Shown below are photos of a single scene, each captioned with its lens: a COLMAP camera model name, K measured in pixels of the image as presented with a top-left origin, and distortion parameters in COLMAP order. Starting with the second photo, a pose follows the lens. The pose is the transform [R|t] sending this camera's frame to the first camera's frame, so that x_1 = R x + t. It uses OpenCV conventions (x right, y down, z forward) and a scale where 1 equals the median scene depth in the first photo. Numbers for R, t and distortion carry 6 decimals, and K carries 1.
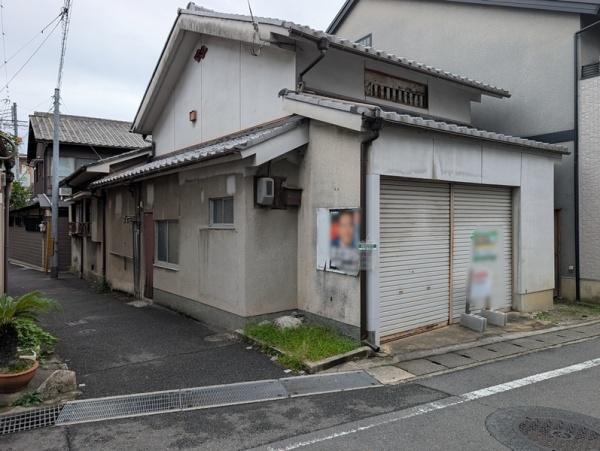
lens RADIAL K [[432.2, 0, 303.9], [0, 432.2, 219.3], [0, 0, 1]] dist [0.019147, -0.017729]
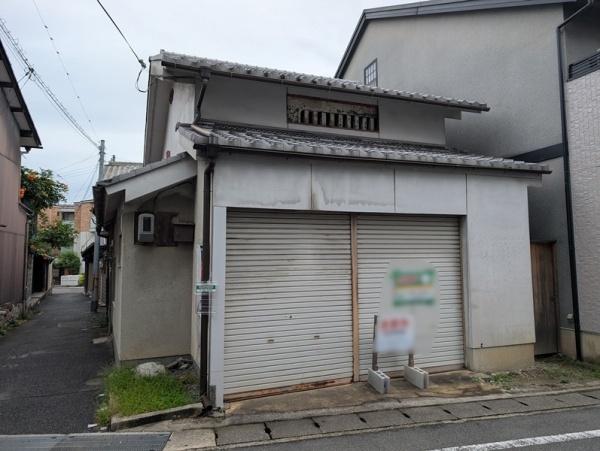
lens RADIAL K [[432.2, 0, 300.6], [0, 432.2, 221.4], [0, 0, 1]] dist [0.019147, -0.017729]
pose [[0.968040, -0.026255, -0.249417, 0.447988], [0.006900, 0.996917, -0.078157, -0.001752], [0.250700, 0.073938, 0.965237, 0.142253]]
